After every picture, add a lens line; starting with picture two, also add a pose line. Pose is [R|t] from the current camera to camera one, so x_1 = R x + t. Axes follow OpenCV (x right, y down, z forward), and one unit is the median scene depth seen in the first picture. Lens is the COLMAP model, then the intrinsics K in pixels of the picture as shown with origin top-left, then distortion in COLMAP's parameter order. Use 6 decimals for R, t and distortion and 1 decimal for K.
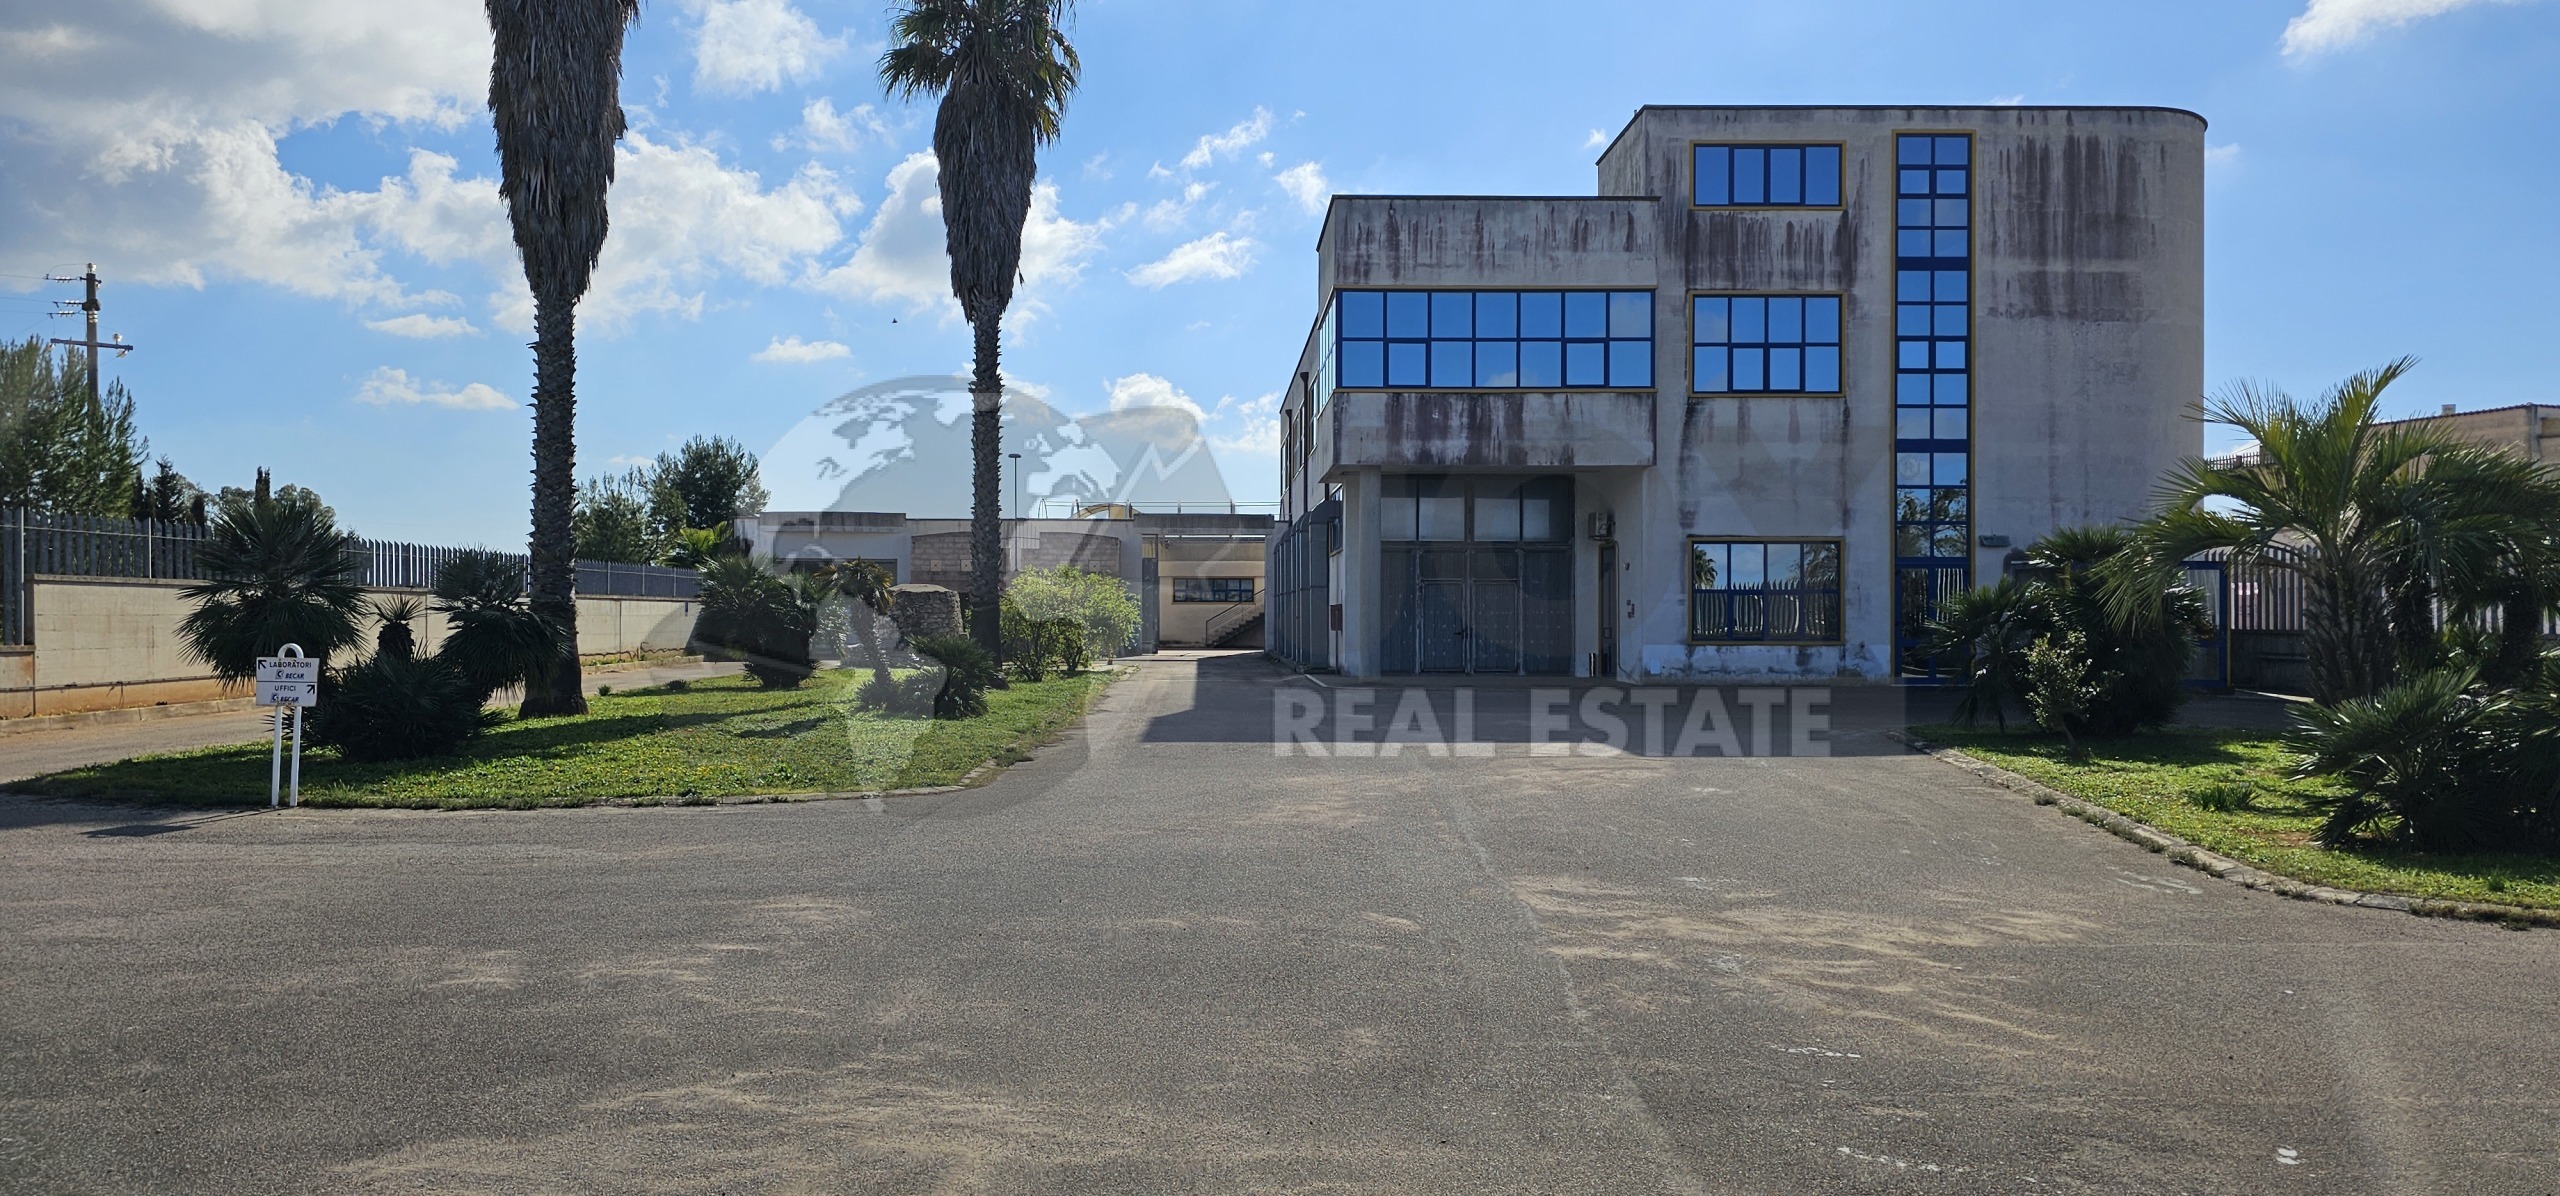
lens RADIAL K [[1662.8, 0, 1255.1], [0, 1662.8, 598.3], [0, 0, 1]] dist [0.085628, -0.096282]
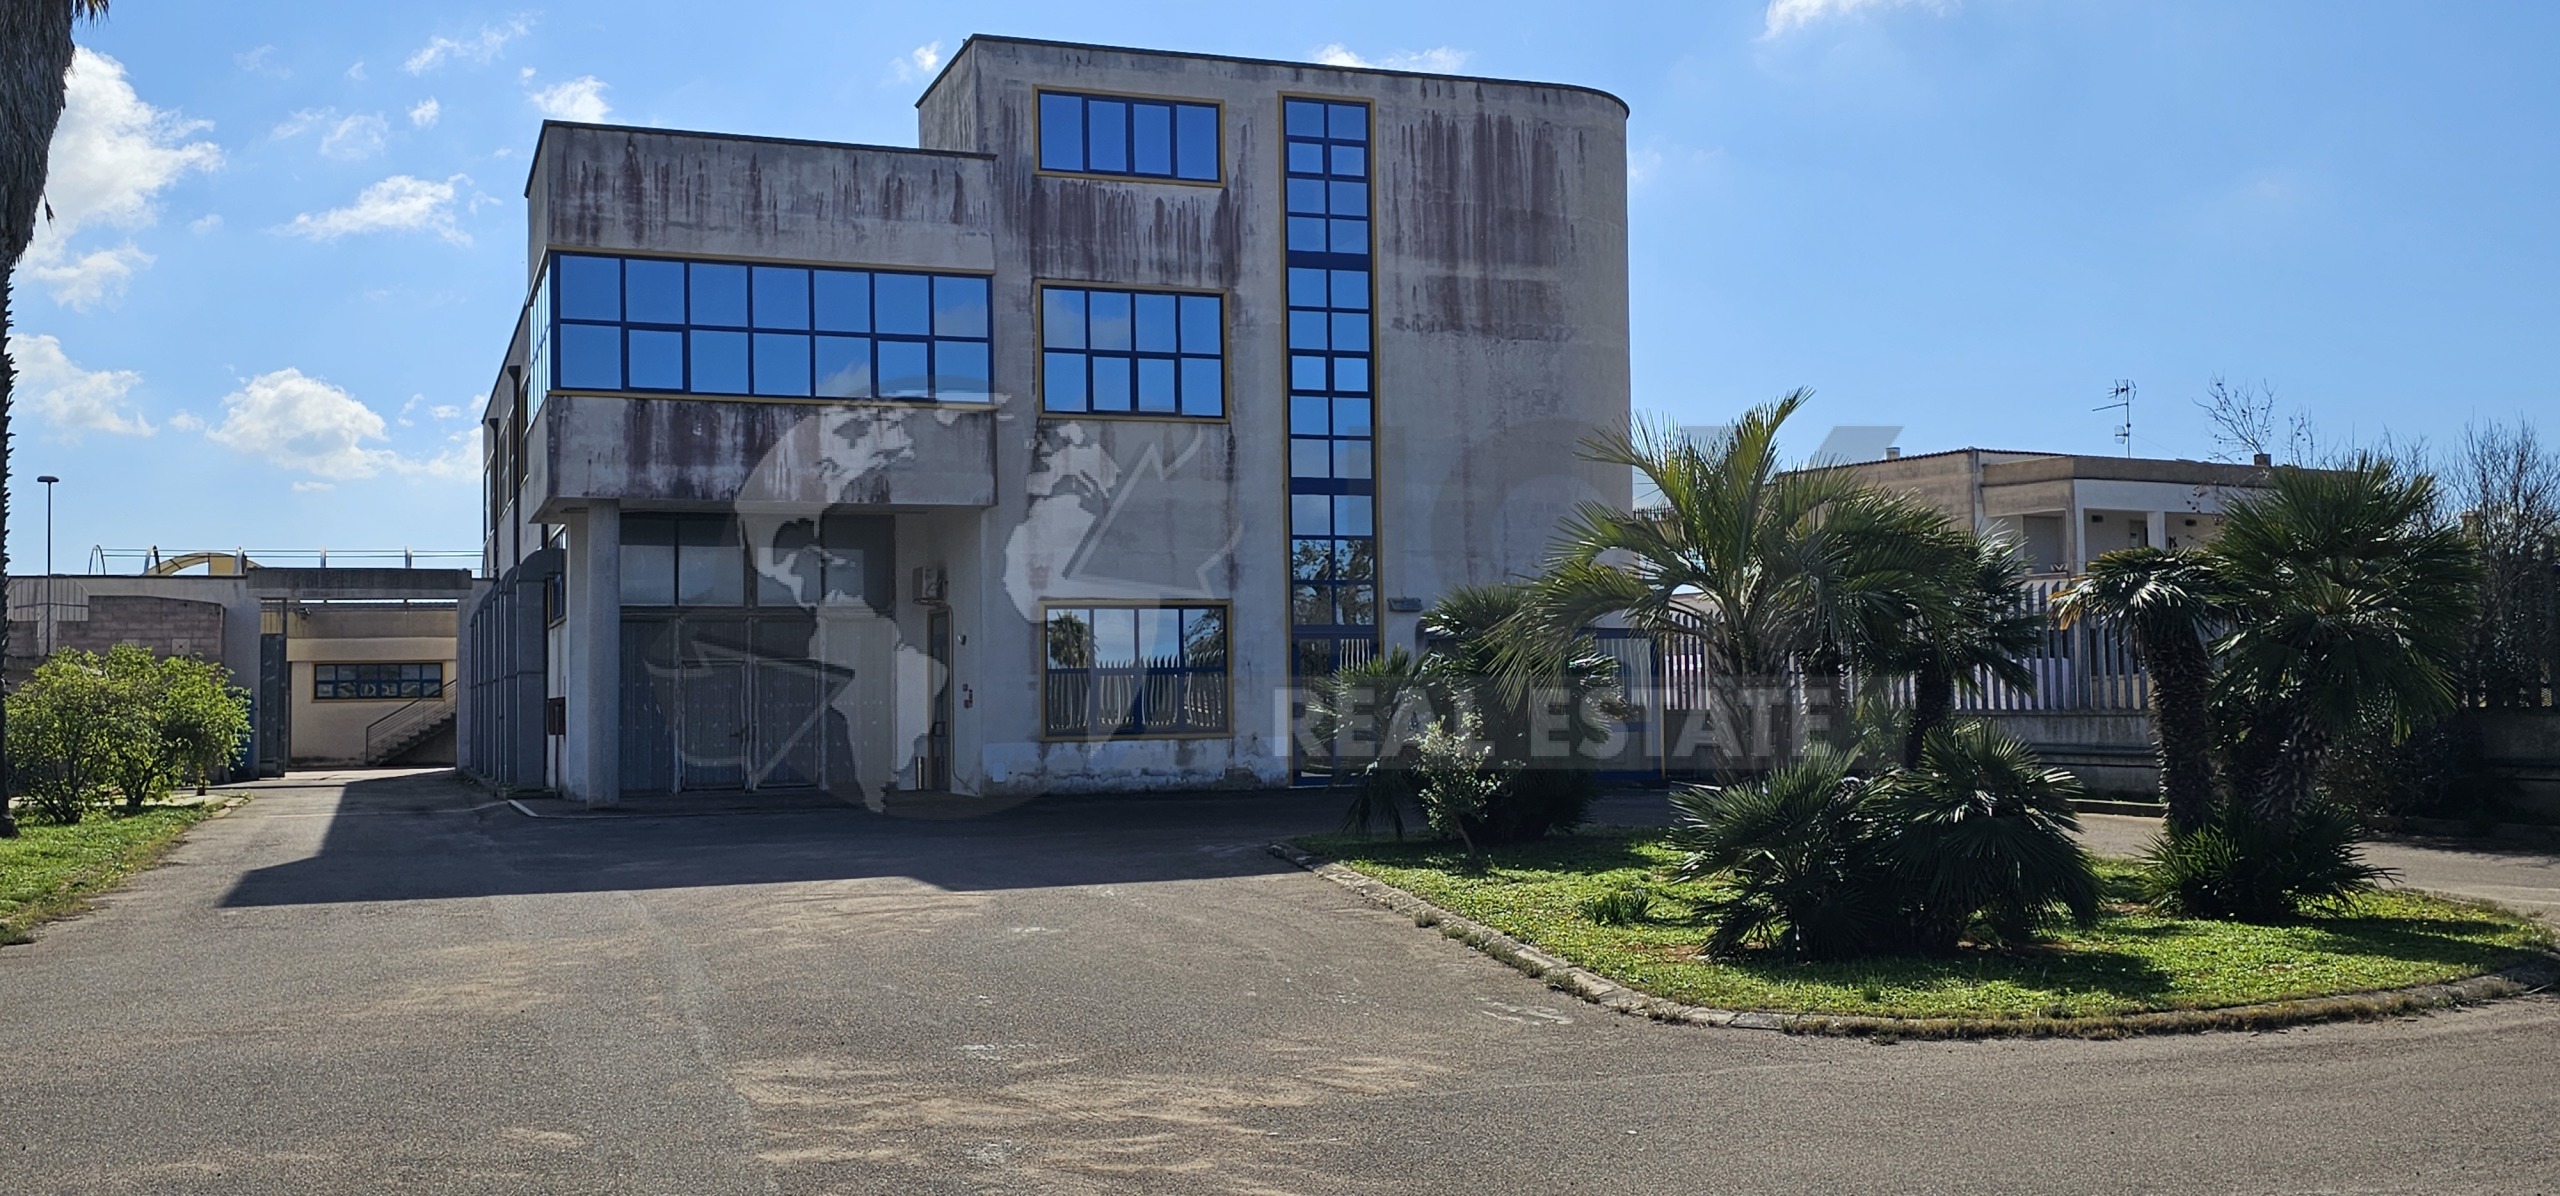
lens RADIAL K [[2270.2, 0, 1219.7], [0, 2270.2, 577.2], [0, 0, 1]] dist [0.140601, -0.239207]
pose [[0.949614, 0.001093, 0.313419, 0.012830], [0.013962, 0.998854, -0.045786, 0.001383], [-0.313110, 0.047855, 0.948510, -0.007148]]
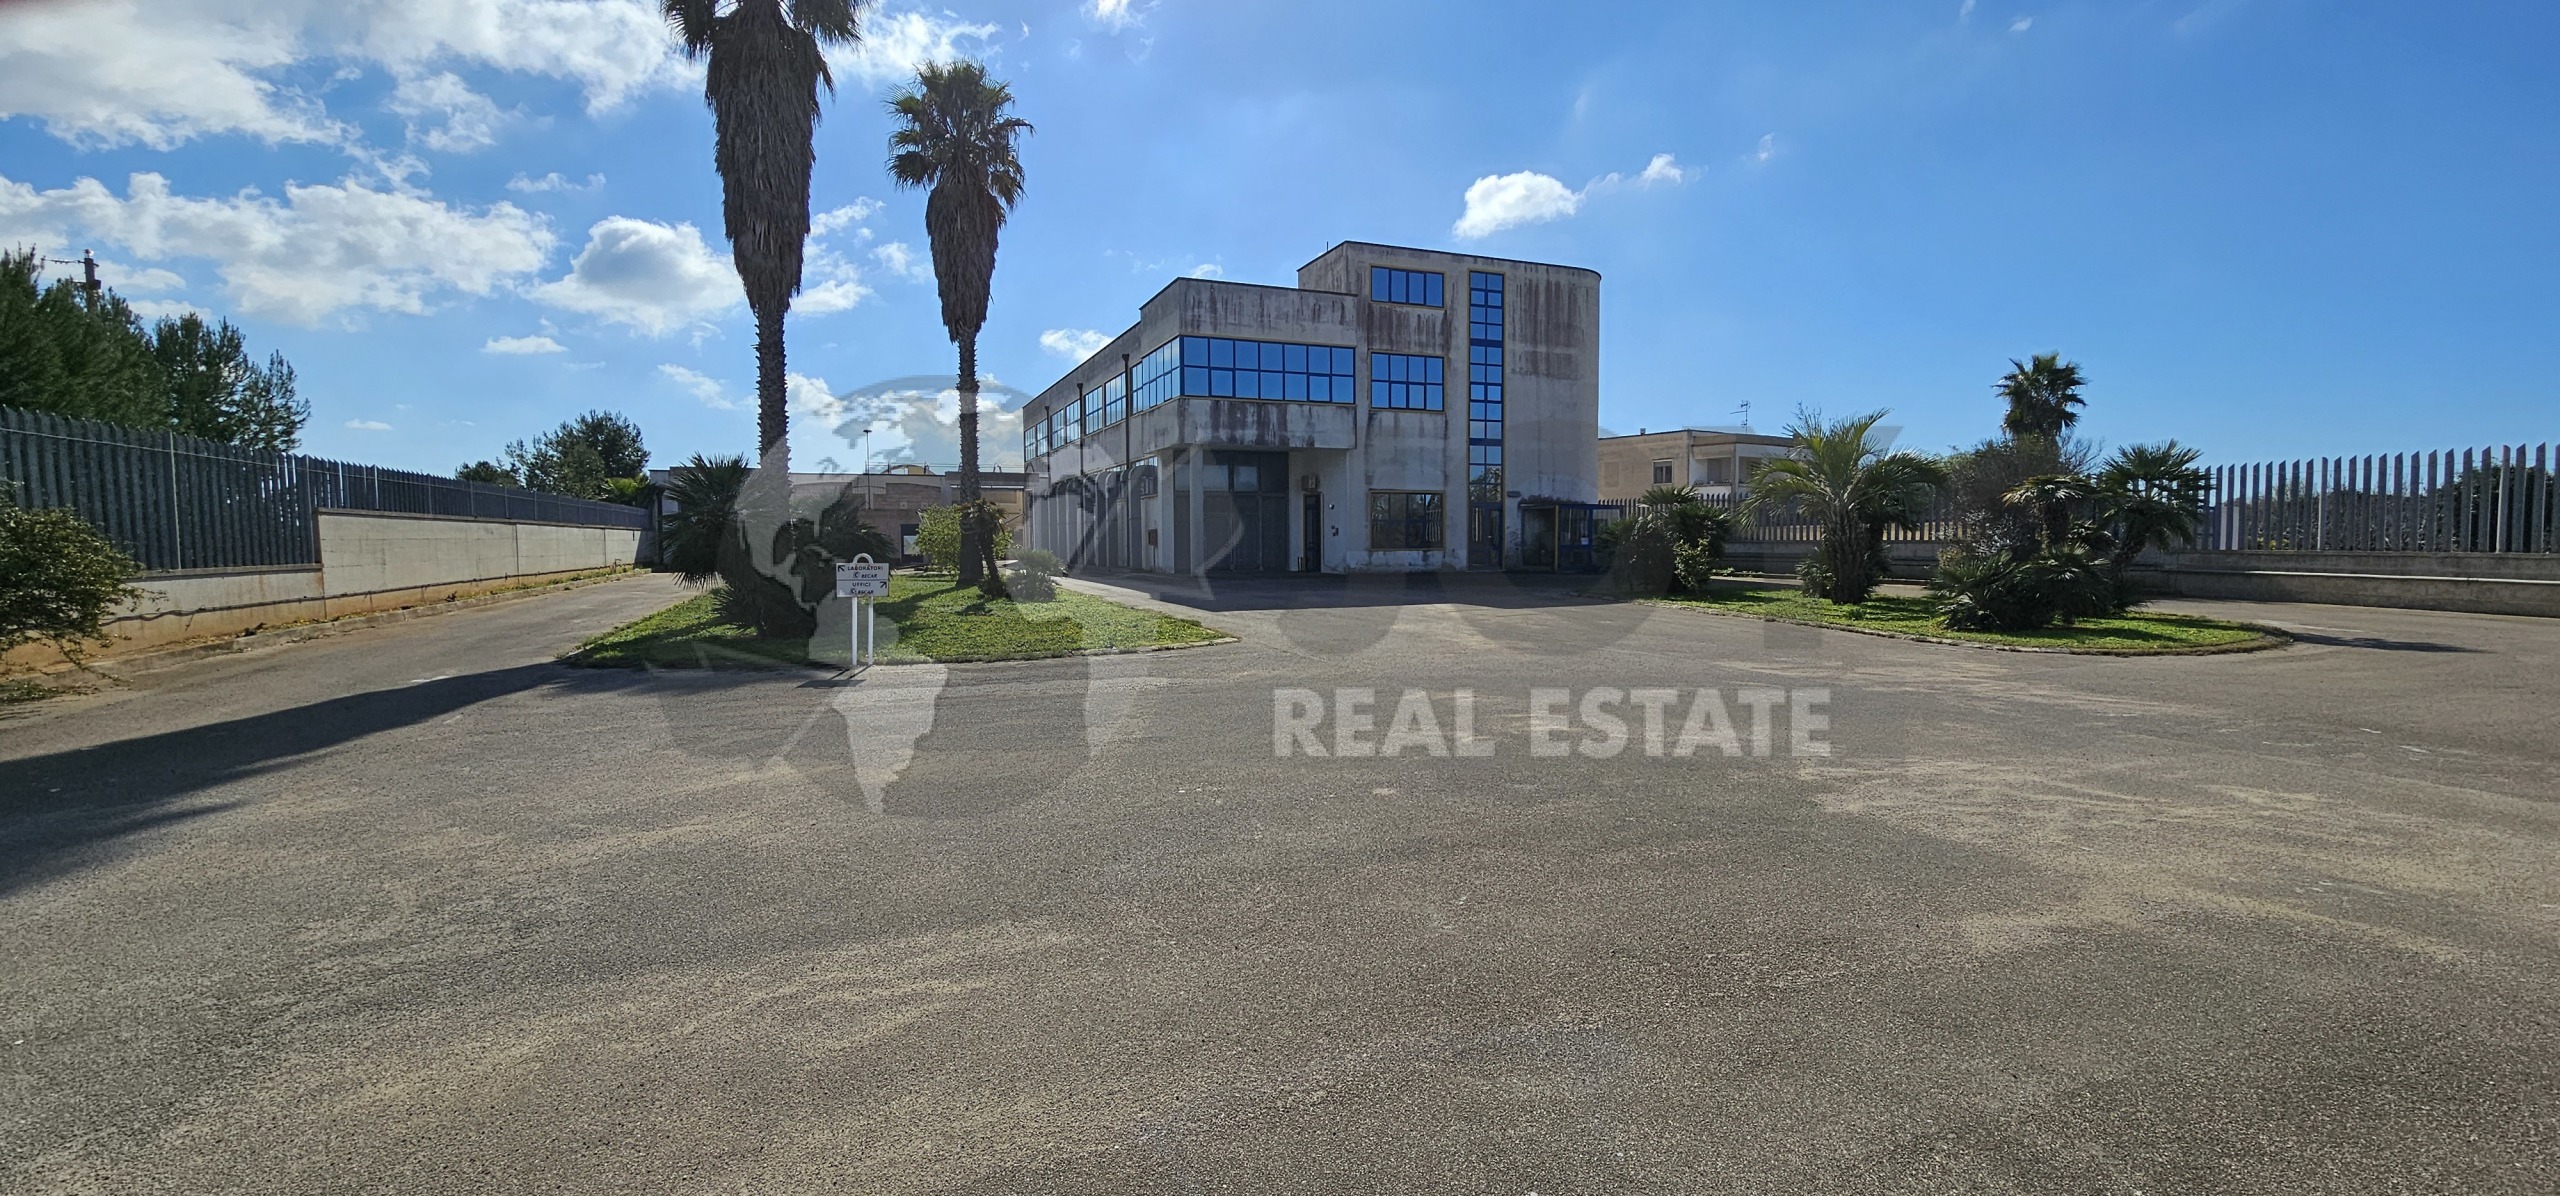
lens RADIAL K [[1024.4, 0, 1276.1], [0, 1024.4, 580.2], [0, 0, 1]] dist [-0.004091, 0.000045]
pose [[0.934145, -0.021854, 0.356224, -0.224641], [0.003671, 0.998659, 0.051640, 0.002343], [-0.356875, -0.046931, 0.932973, 0.022924]]
